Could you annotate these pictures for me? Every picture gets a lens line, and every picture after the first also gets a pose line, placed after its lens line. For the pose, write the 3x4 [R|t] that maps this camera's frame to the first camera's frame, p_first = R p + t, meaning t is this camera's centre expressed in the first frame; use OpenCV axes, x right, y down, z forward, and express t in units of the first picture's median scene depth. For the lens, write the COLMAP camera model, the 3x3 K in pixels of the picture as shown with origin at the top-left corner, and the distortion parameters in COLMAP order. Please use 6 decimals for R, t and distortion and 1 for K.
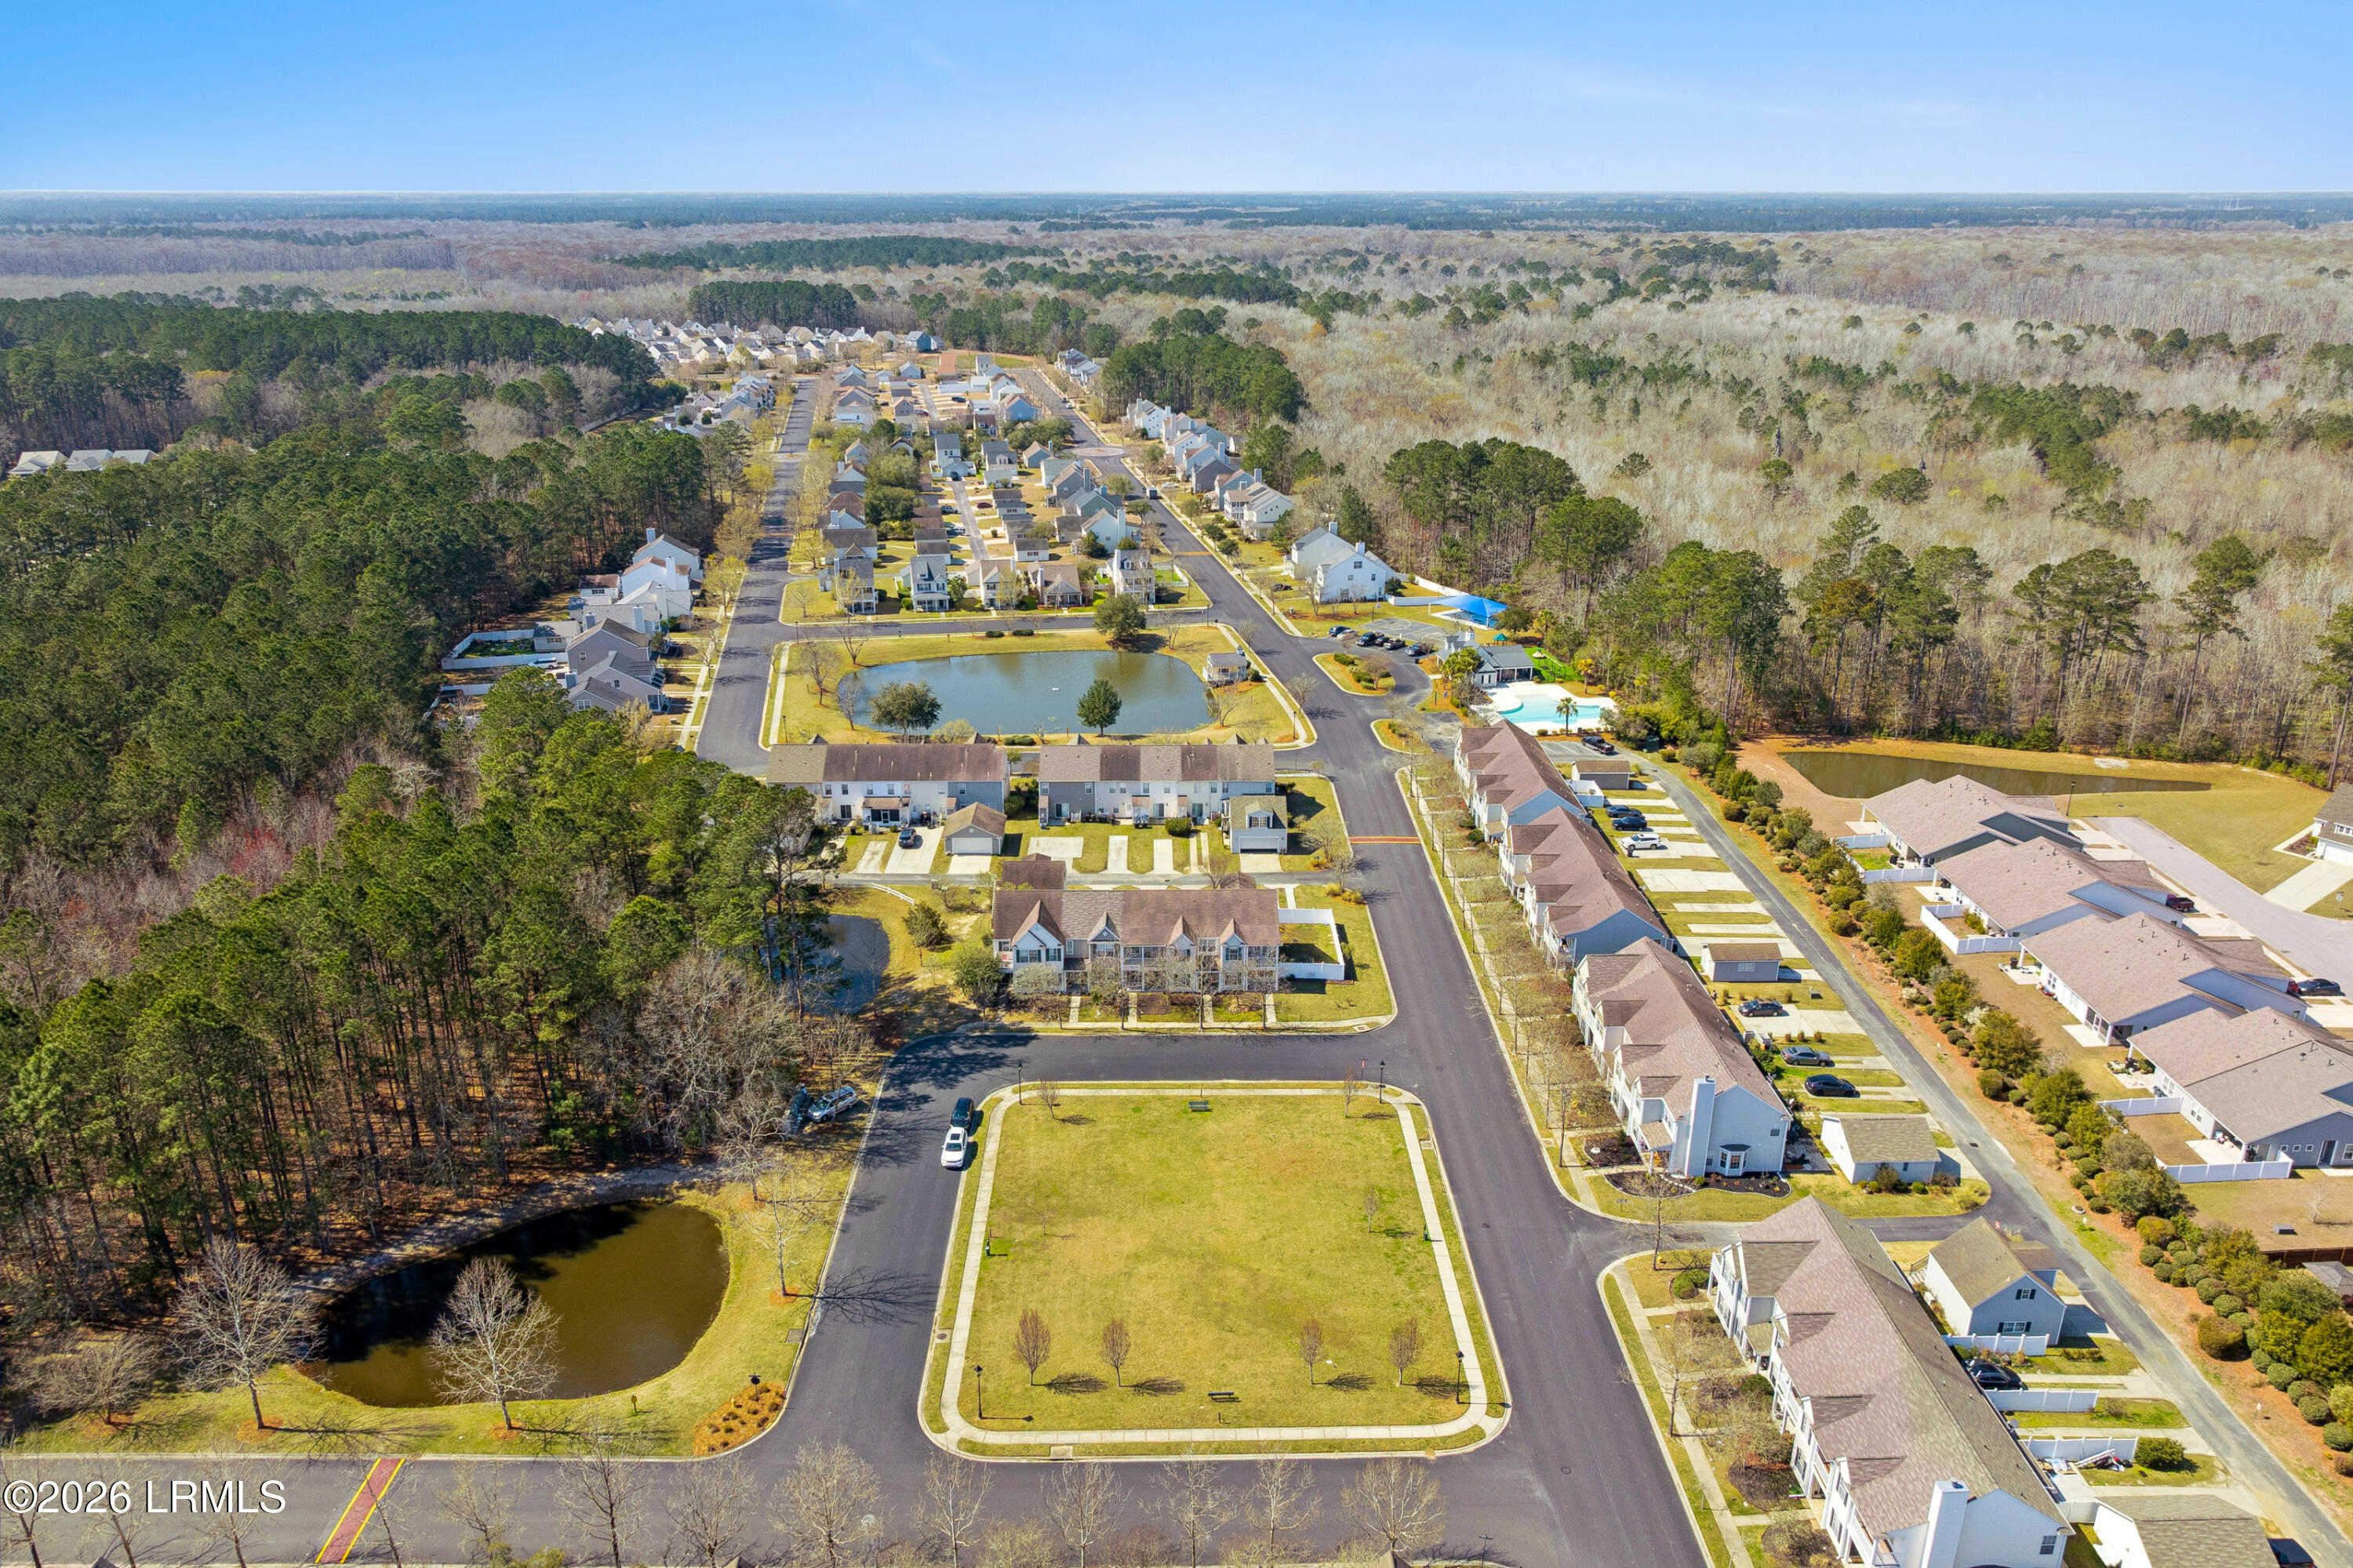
lens RADIAL K [[1627.1, 0, 1218.1], [0, 1627.1, 782.2], [0, 0, 1]] dist [0.042690, -0.003058]
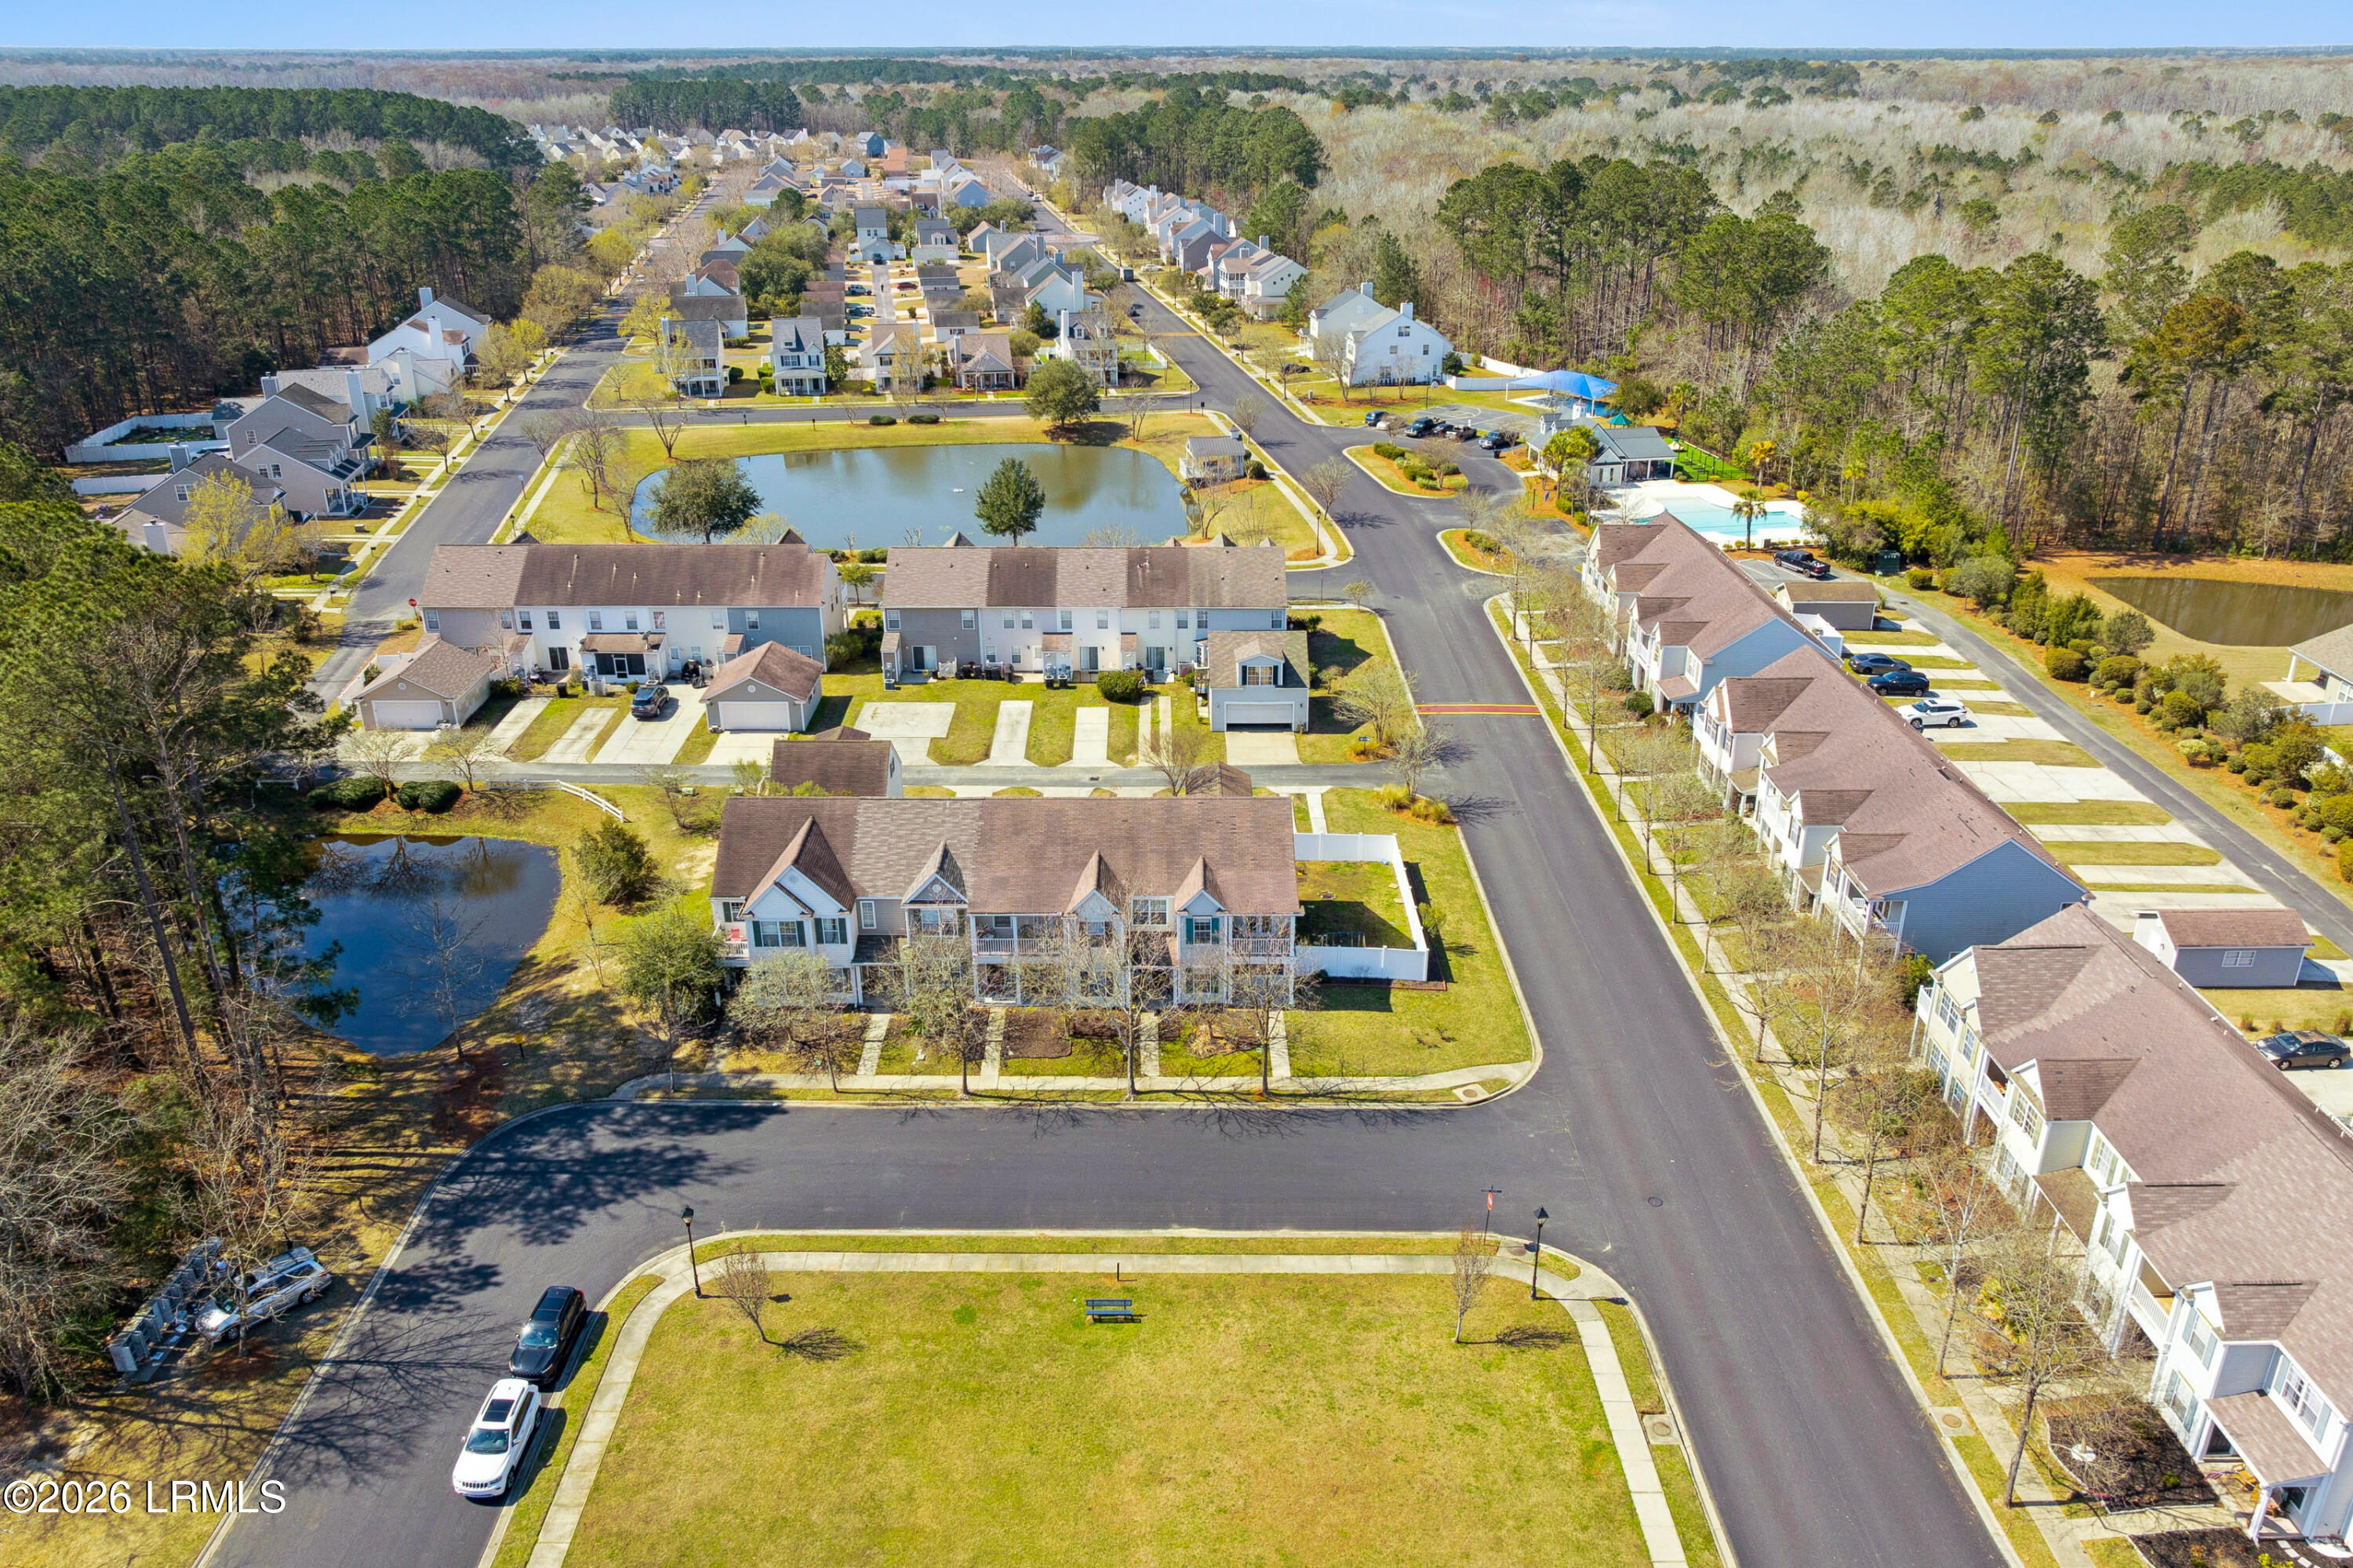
lens RADIAL K [[1670.8, 0, 1176.5], [0, 1670.8, 784.0], [0, 0, 1]] dist [-0.011165, -0.004250]
pose [[0.999611, 0.004658, -0.027497, 0.010710], [-0.002827, 0.997799, 0.066251, 0.020349], [0.027745, -0.066148, 0.997424, 0.359419]]
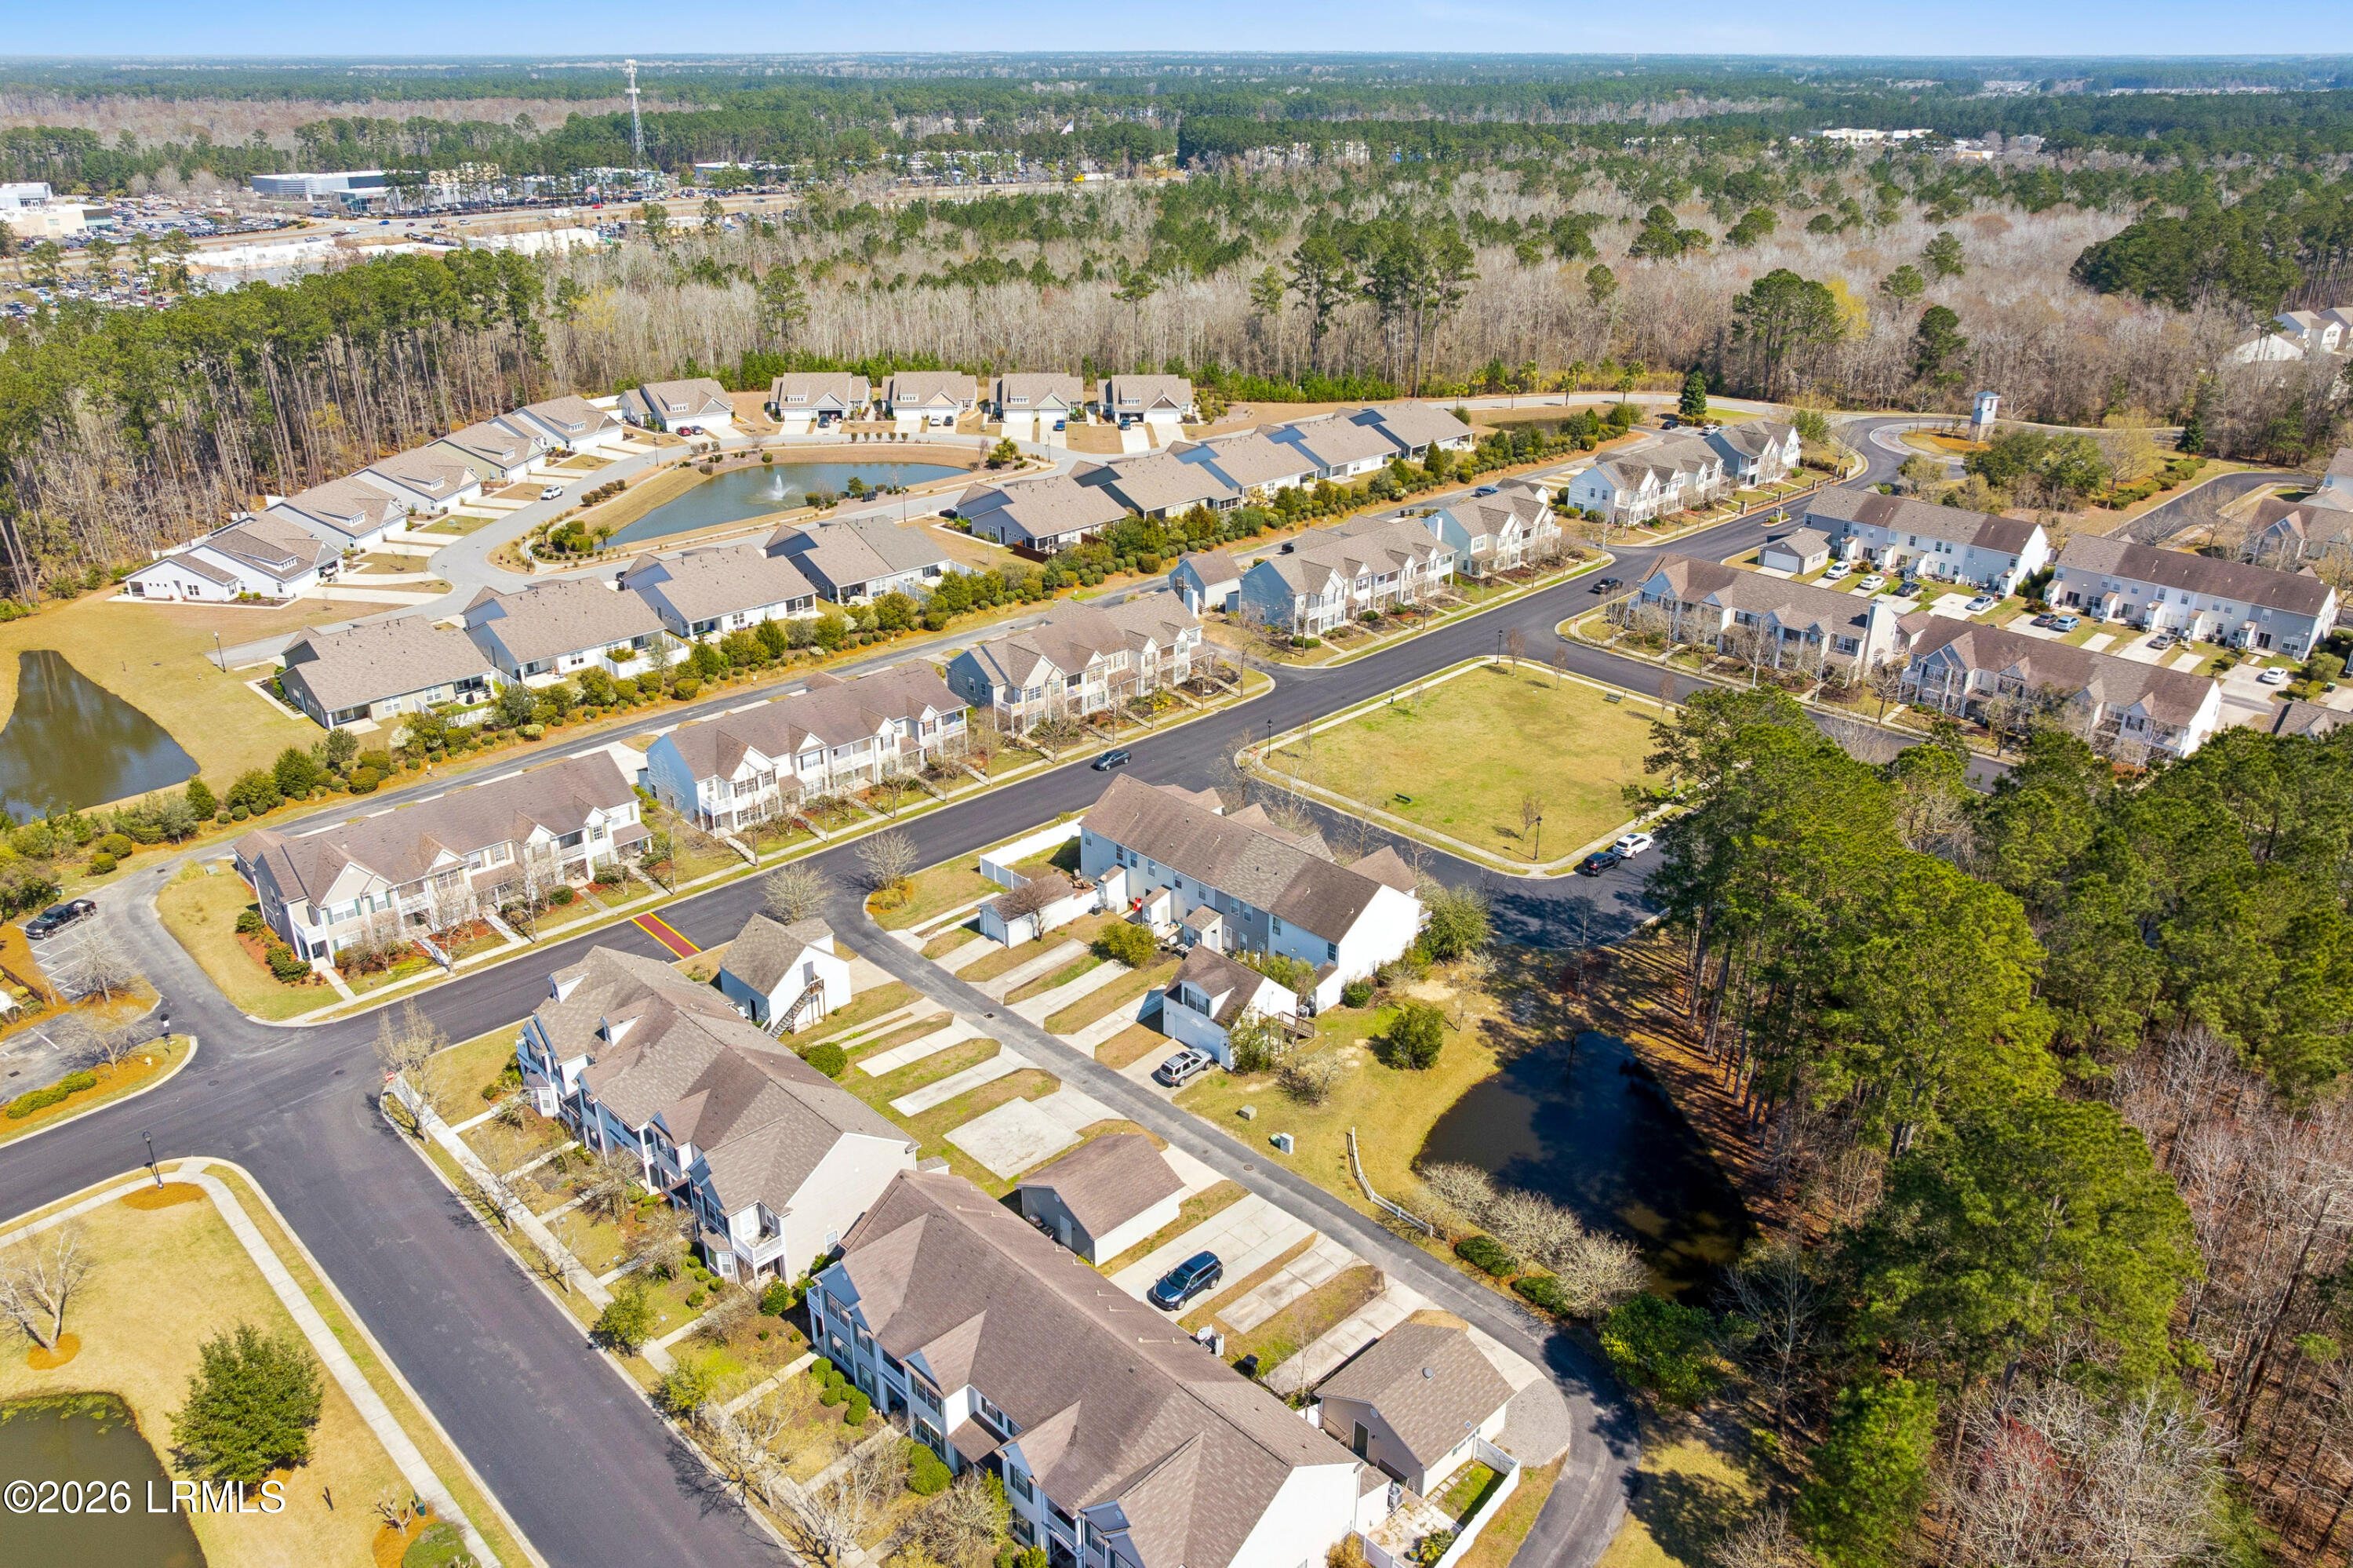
lens RADIAL K [[1704.4, 0, 1176.5], [0, 1704.4, 784.0], [0, 0, 1]] dist [0.005139, -0.004123]
pose [[-0.670450, -0.300254, 0.678487, -0.415545], [0.254554, 0.765870, 0.590462, -0.314007], [-0.696921, 0.568587, -0.437046, 0.993337]]
